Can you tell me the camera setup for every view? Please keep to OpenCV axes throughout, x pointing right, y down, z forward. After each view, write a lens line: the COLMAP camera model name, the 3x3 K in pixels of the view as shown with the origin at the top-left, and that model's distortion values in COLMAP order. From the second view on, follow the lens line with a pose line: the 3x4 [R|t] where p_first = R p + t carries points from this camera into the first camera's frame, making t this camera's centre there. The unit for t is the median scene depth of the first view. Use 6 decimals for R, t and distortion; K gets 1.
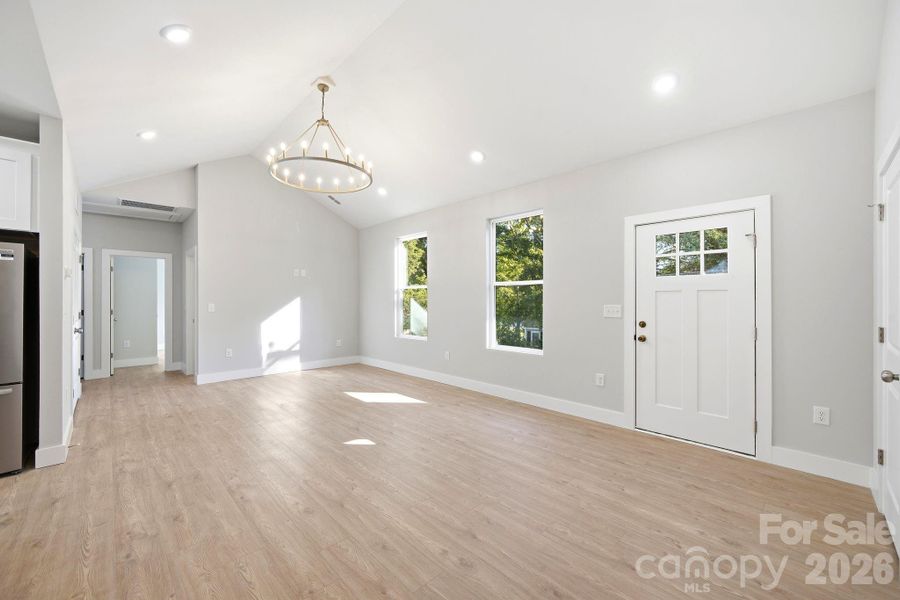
lens RADIAL K [[353.9, 0, 432.8], [0, 353.9, 301.8], [0, 0, 1]] dist [-0.011522, -0.000551]
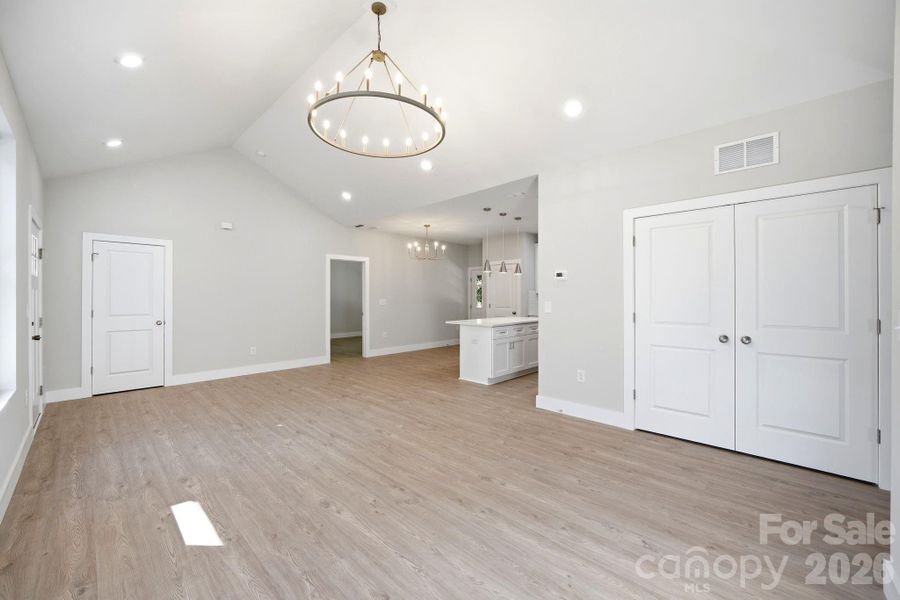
lens RADIAL K [[353.9, 0, 443.3], [0, 353.9, 298.2], [0, 0, 1]] dist [-0.011522, -0.000551]
pose [[-0.998582, 0.001402, -0.053223, -0.467295], [0.000925, 0.999959, 0.008985, -0.011056], [0.053234, 0.008923, -0.998542, 1.993262]]
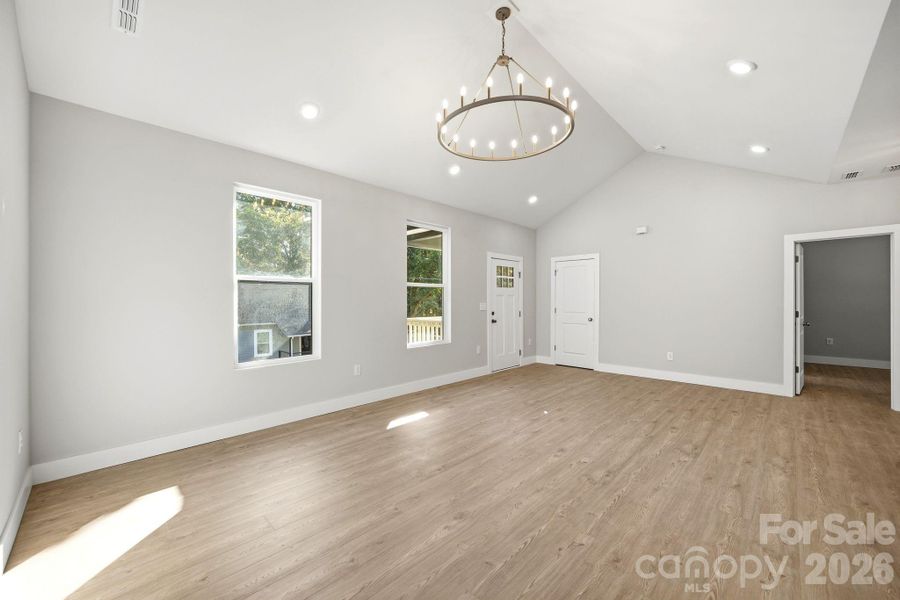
lens RADIAL K [[353.9, 0, 445.6], [0, 353.9, 300.3], [0, 0, 1]] dist [-0.011522, -0.000551]
pose [[-0.045517, 0.001045, 0.998963, -1.203884], [0.008844, 0.999961, -0.000643, -0.003722], [-0.998924, 0.008806, -0.045525, 1.320483]]
